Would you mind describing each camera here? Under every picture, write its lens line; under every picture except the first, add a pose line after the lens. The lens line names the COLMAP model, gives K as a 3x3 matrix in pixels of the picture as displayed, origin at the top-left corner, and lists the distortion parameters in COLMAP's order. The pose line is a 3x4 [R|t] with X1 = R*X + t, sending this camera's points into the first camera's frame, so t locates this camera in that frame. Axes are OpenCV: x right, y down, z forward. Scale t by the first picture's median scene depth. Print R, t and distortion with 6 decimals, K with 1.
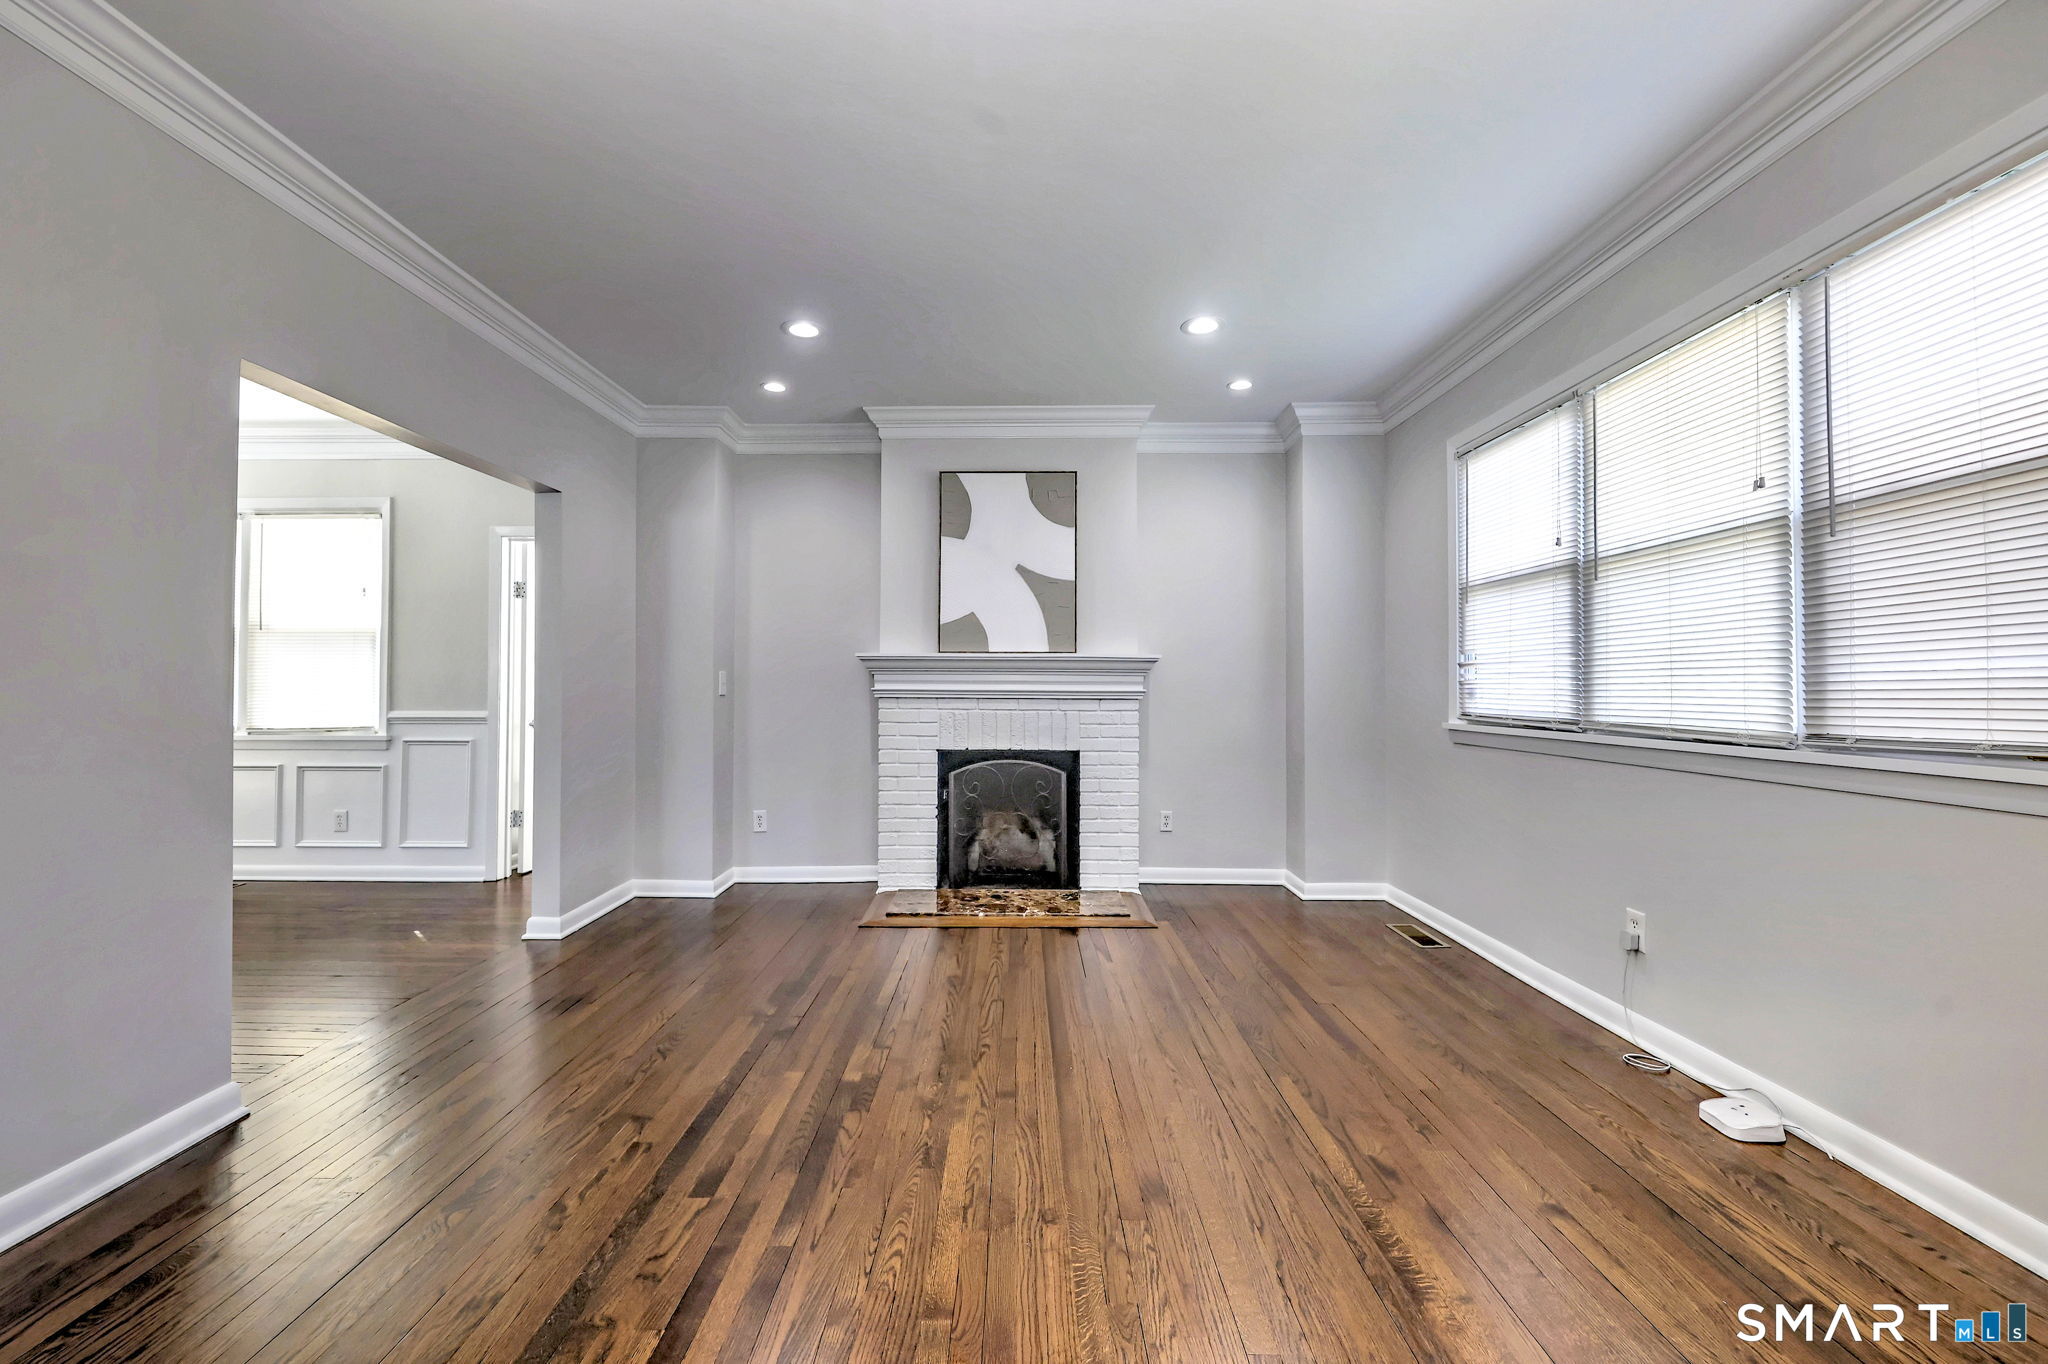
lens RADIAL K [[803.5, 0, 1024.0], [0, 803.5, 682.0], [0, 0, 1]] dist [-0.000847, -0.000136]
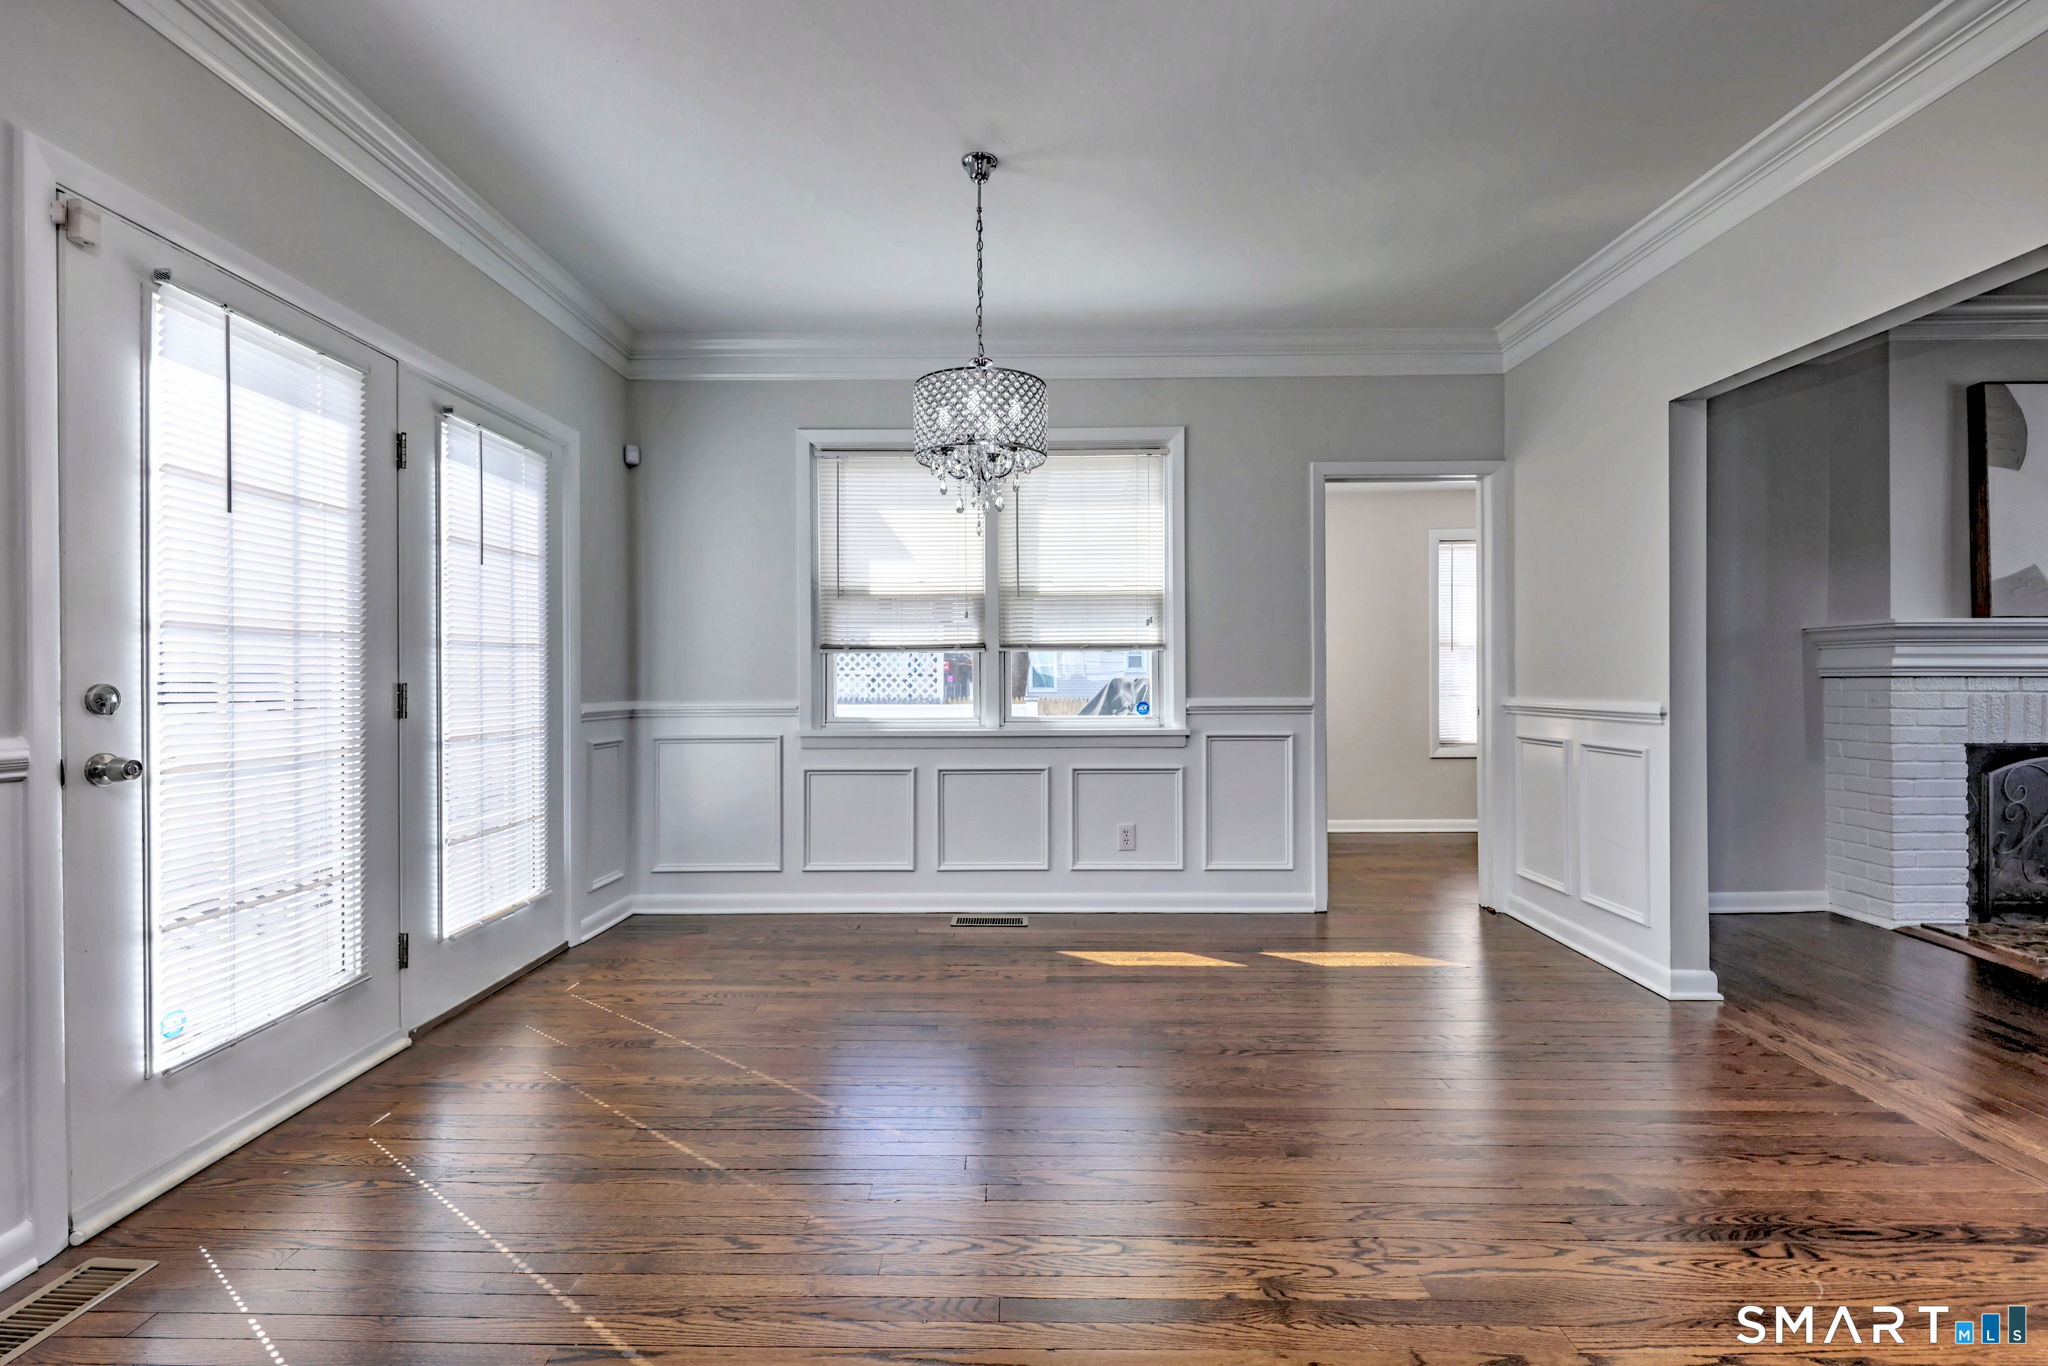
lens RADIAL K [[869.5, 0, 1014.5], [0, 869.5, 680.9], [0, 0, 1]] dist [-0.001783, -0.000758]
pose [[0.999761, -0.006593, -0.020864, -0.949867], [0.006979, 0.999805, 0.018482, 0.002191], [0.020738, -0.018623, 0.999611, 0.141915]]
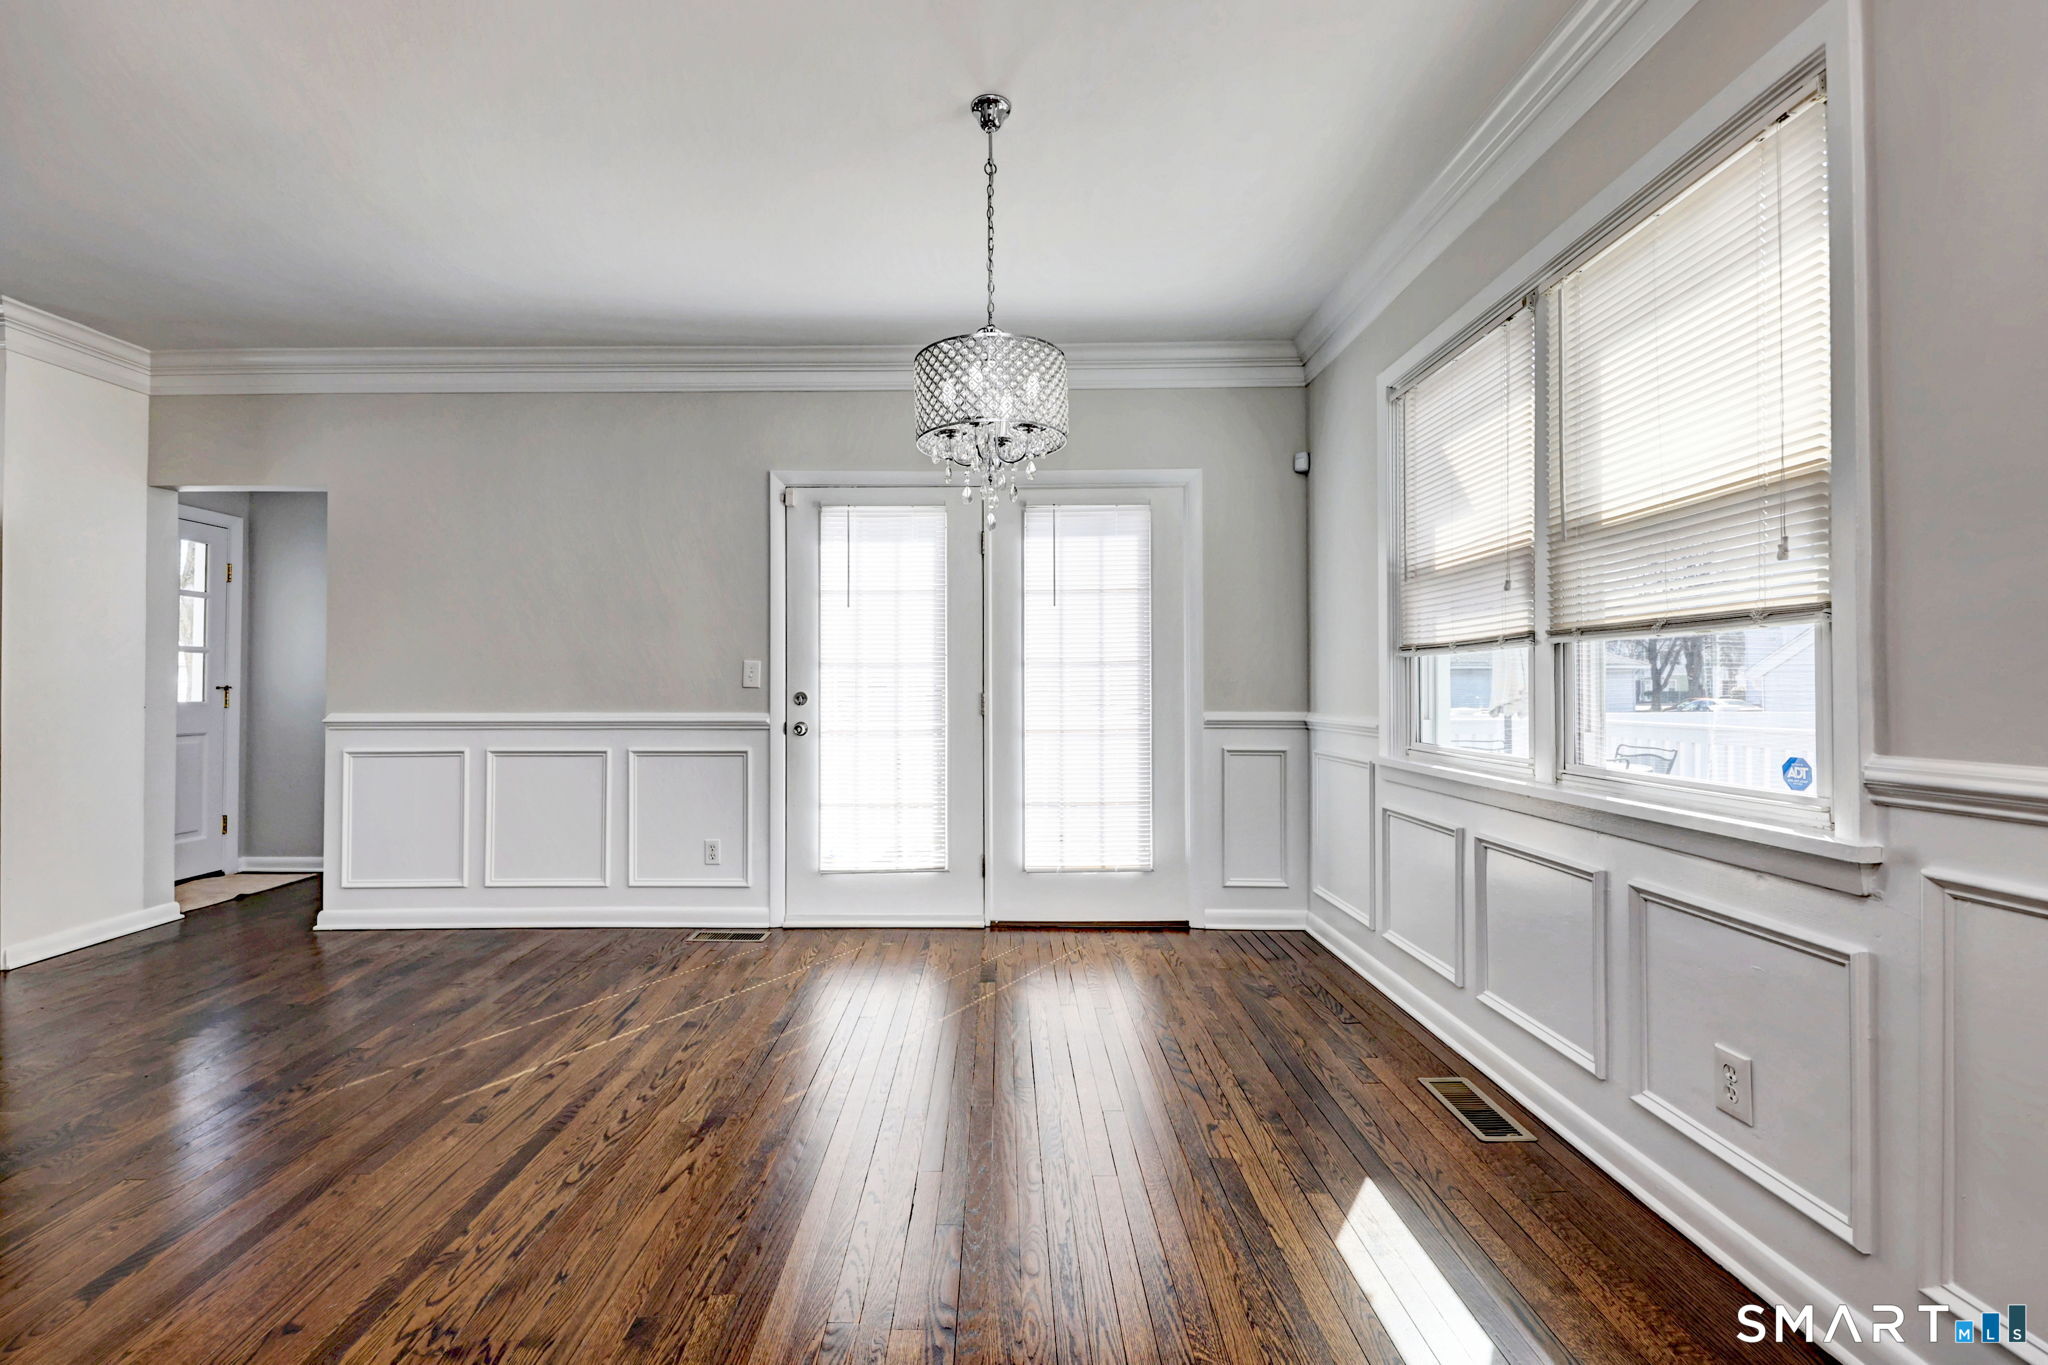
lens RADIAL K [[871.3, 0, 993.2], [0, 871.3, 670.8], [0, 0, 1]] dist [0.014677, -0.008837]
pose [[-0.022521, -0.021008, -0.999526, -0.490141], [0.015996, 0.999644, -0.021371, 0.008808], [0.999618, -0.016470, -0.022177, 0.715987]]
